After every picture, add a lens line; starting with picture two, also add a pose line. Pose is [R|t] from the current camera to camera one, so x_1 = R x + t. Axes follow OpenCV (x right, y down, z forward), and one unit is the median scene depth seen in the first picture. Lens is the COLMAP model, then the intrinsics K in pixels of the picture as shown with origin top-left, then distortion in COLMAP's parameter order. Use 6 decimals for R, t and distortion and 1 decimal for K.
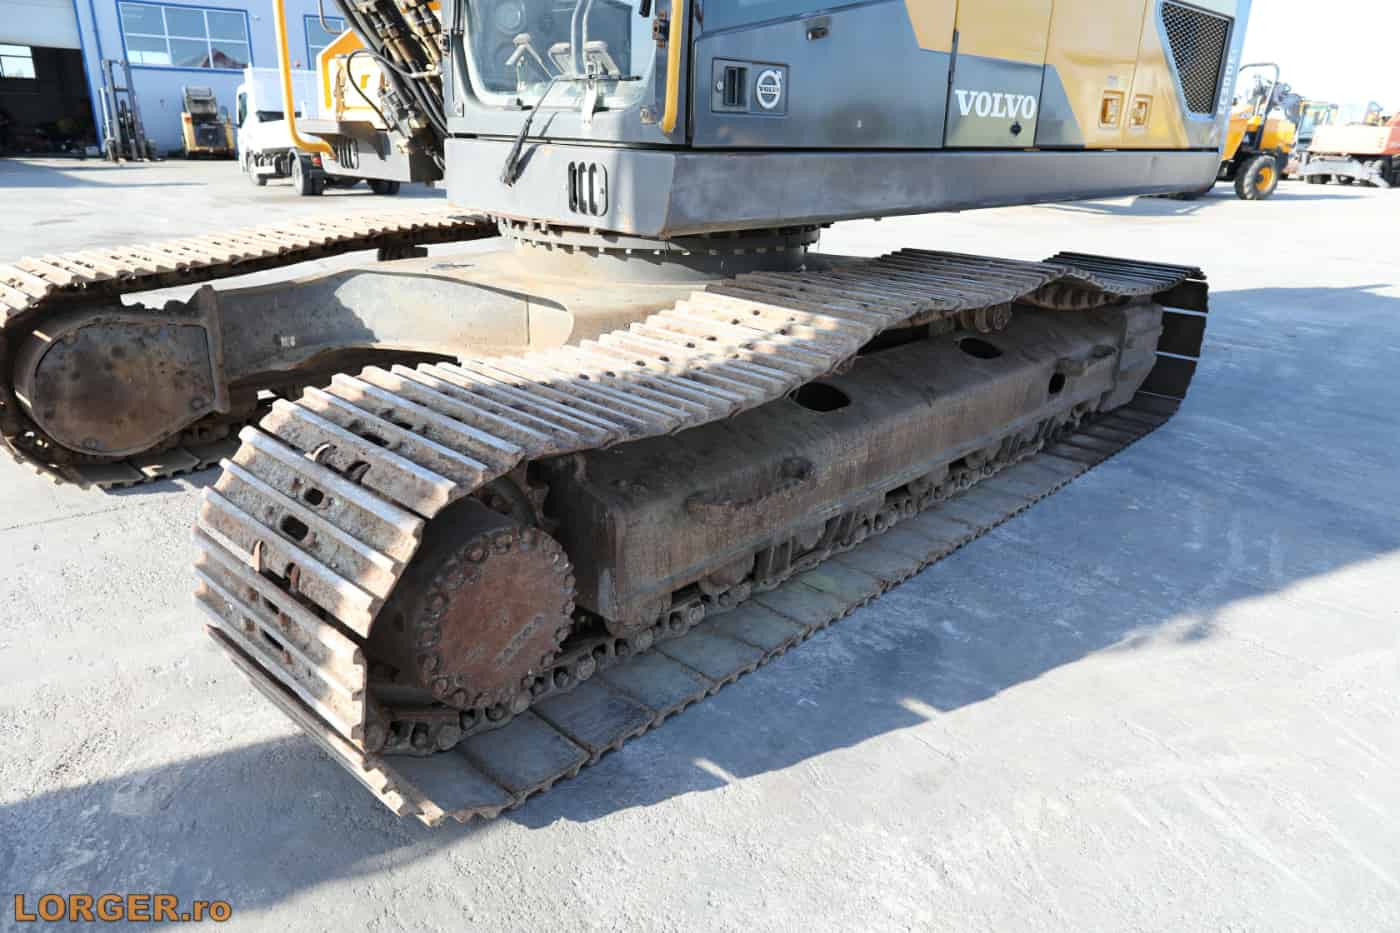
lens RADIAL K [[956.6, 0, 696.7], [0, 956.6, 459.0], [0, 0, 1]] dist [-0.065064, 0.073956]
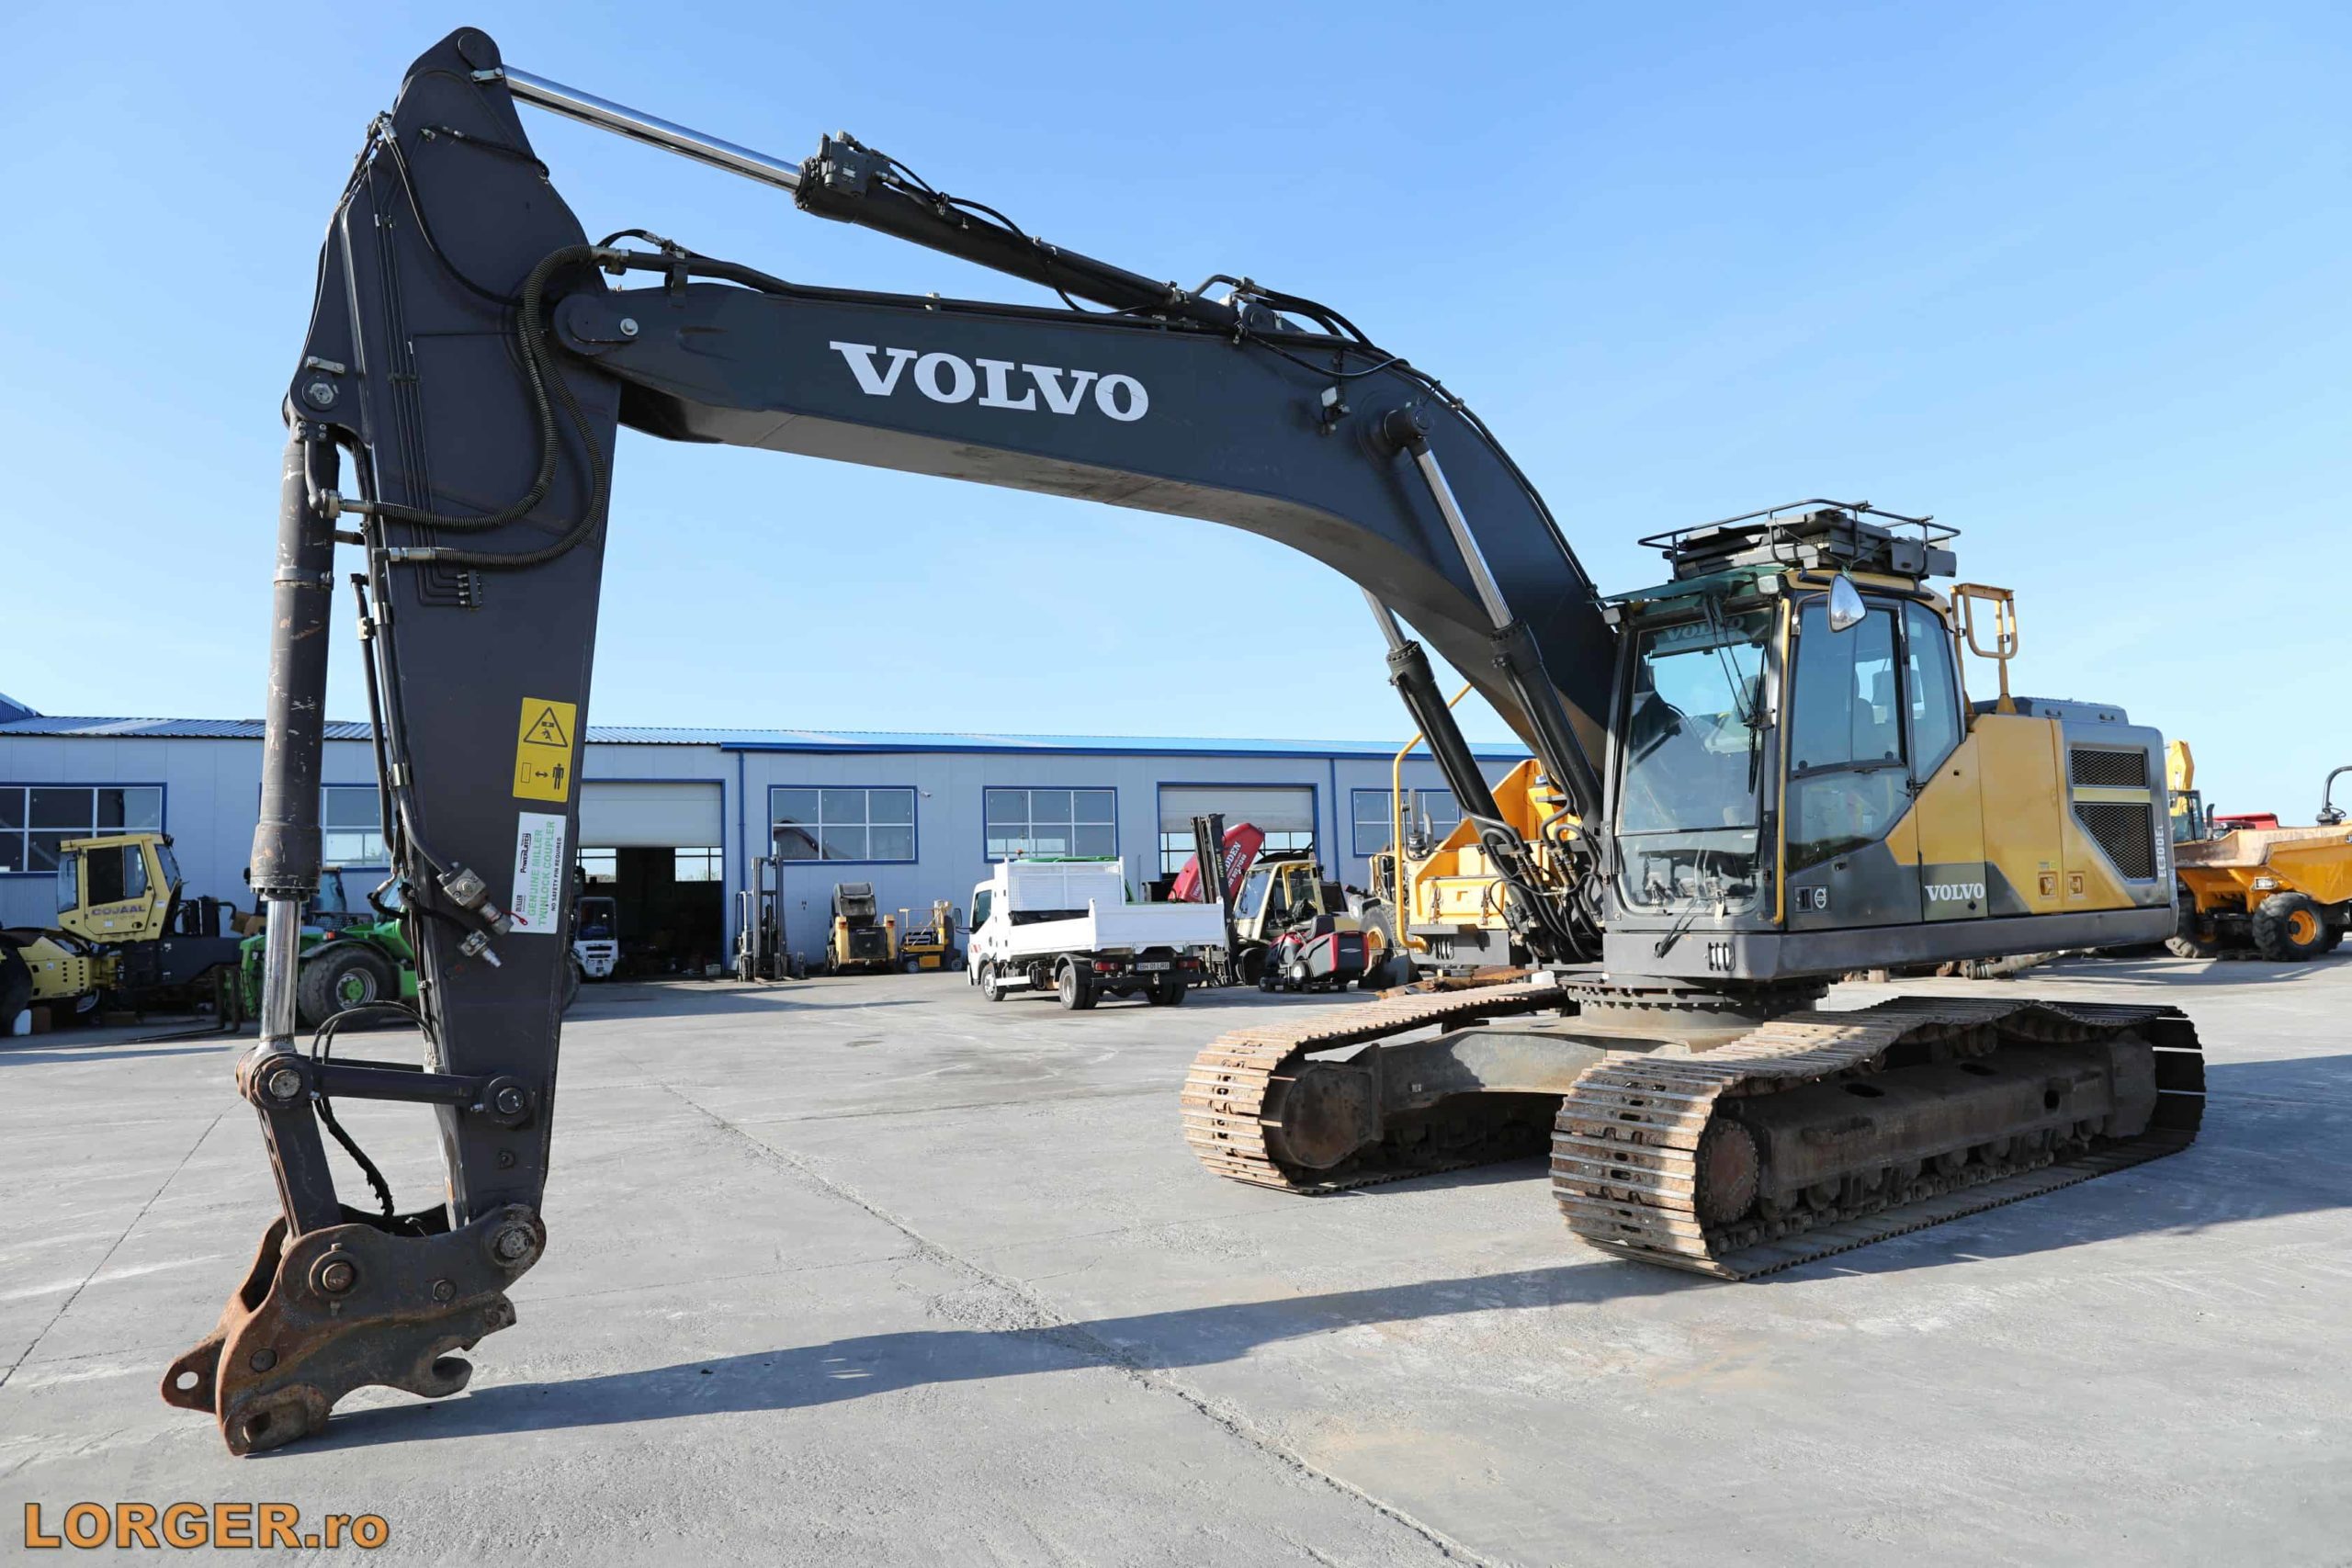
lens RADIAL K [[1607.0, 0, 1170.5], [0, 1607.0, 771.4], [0, 0, 1]] dist [-0.065064, 0.073956]
pose [[0.982374, -0.067969, -0.174131, -0.376156], [-0.008702, 0.913910, -0.405824, 0.401360], [0.186724, 0.400186, 0.897210, -1.301234]]
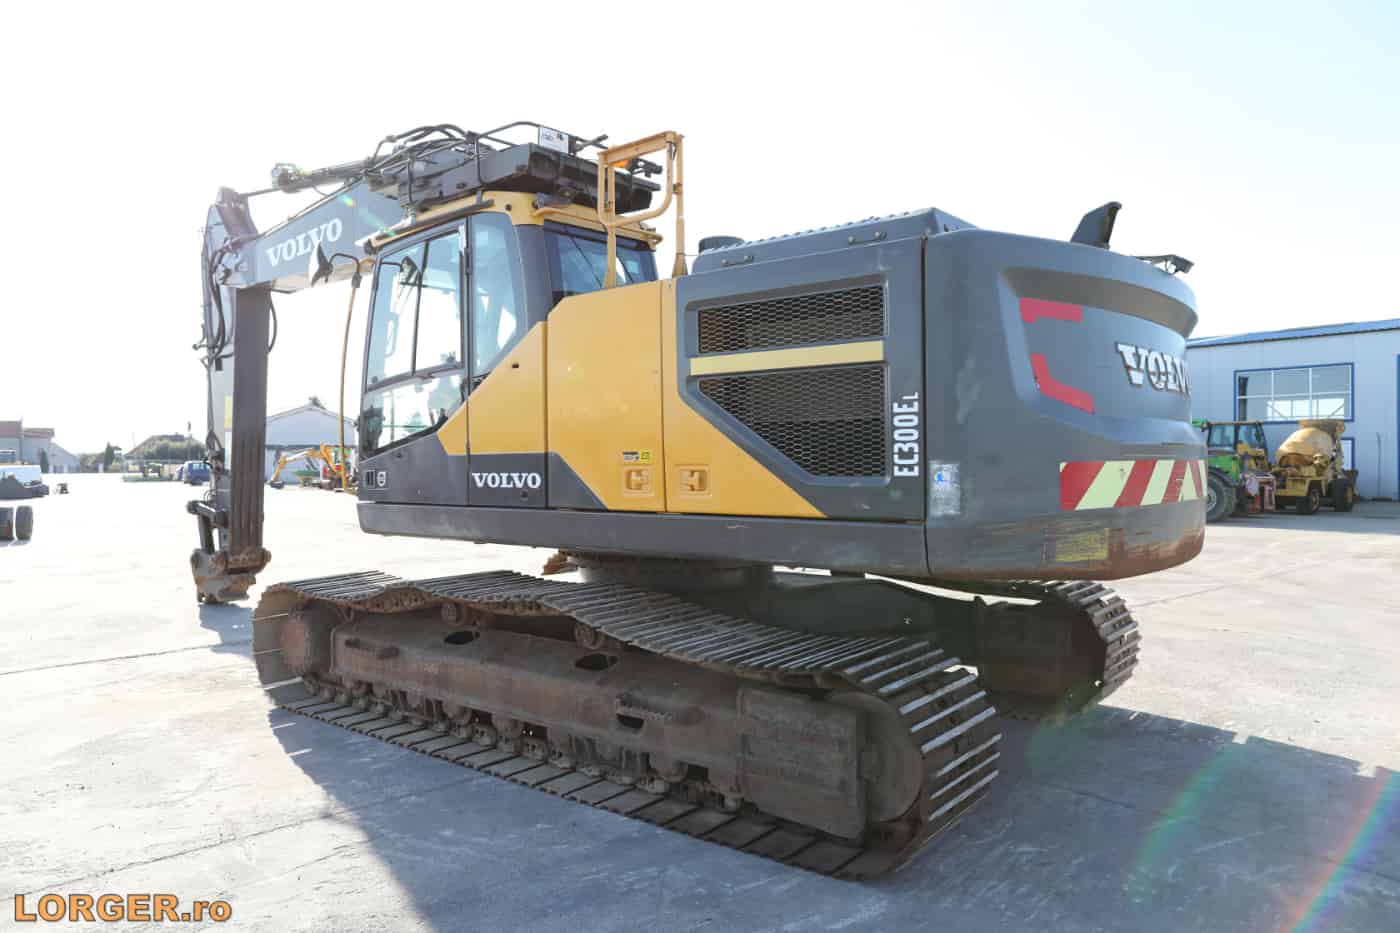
lens RADIAL K [[956.6, 0, 696.7], [0, 956.6, 459.0], [0, 0, 1]] dist [-0.065064, 0.073956]
pose [[0.079079, -0.027024, -0.996502, 1.605839], [-0.324473, 0.944499, -0.051363, -0.357110], [0.942583, 0.327400, 0.065921, 0.984396]]
